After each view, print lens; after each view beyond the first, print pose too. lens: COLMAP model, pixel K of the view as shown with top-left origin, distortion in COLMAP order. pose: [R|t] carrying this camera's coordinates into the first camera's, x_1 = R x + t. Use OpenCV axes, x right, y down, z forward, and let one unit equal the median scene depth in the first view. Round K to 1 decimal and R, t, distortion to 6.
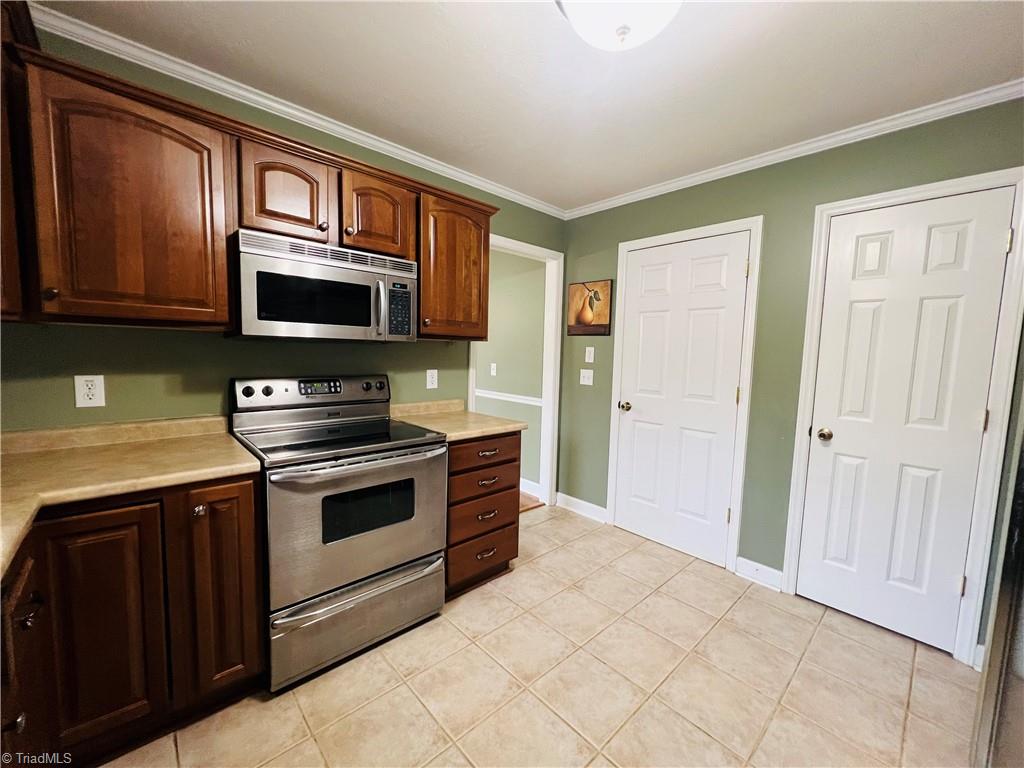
lens RADIAL K [[408.9, 0, 513.8], [0, 408.9, 386.9], [0, 0, 1]] dist [-0.002852, 0.000298]
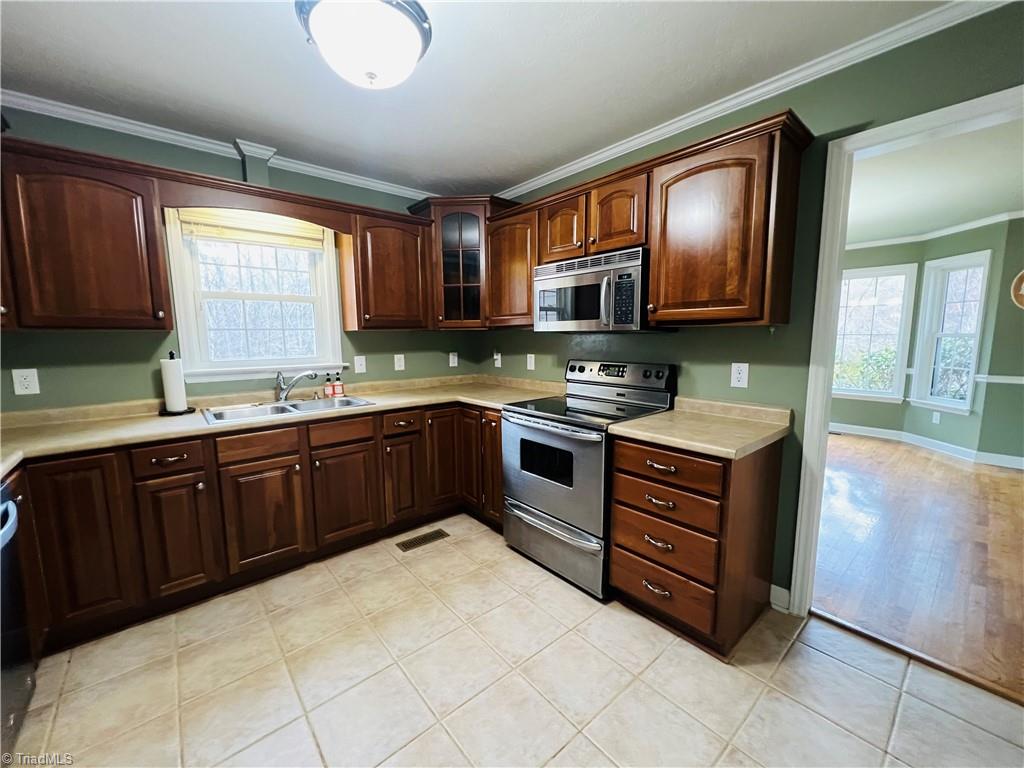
lens RADIAL K [[408.9, 0, 513.8], [0, 408.9, 386.9], [0, 0, 1]] dist [-0.002852, 0.000298]
pose [[-0.039280, 0.101836, -0.994025, 0.791026], [-0.084098, 0.990927, 0.104842, -0.056527], [0.995683, 0.087713, -0.030360, 0.785602]]
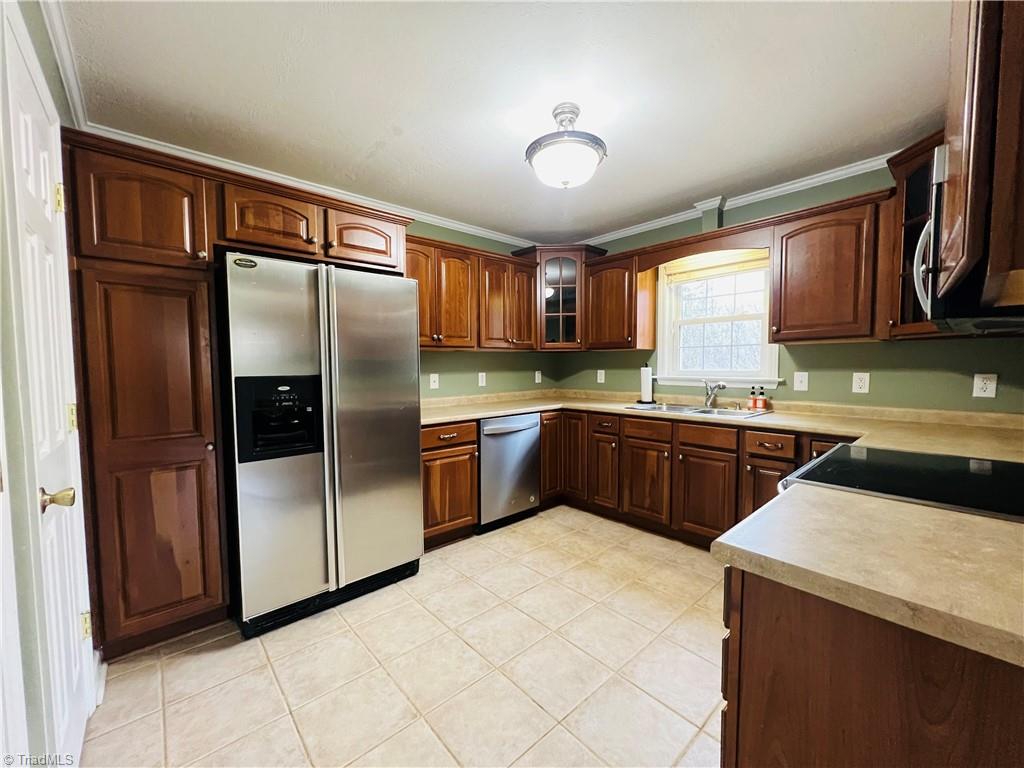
lens RADIAL K [[411.2, 0, 509.5], [0, 411.2, 376.6], [0, 0, 1]] dist [-0.000154, 0.000080]
pose [[-0.999717, -0.007612, 0.022551, -0.451932], [-0.004520, 0.990957, 0.134106, -0.224833], [-0.023368, 0.133966, -0.990710, 2.570694]]
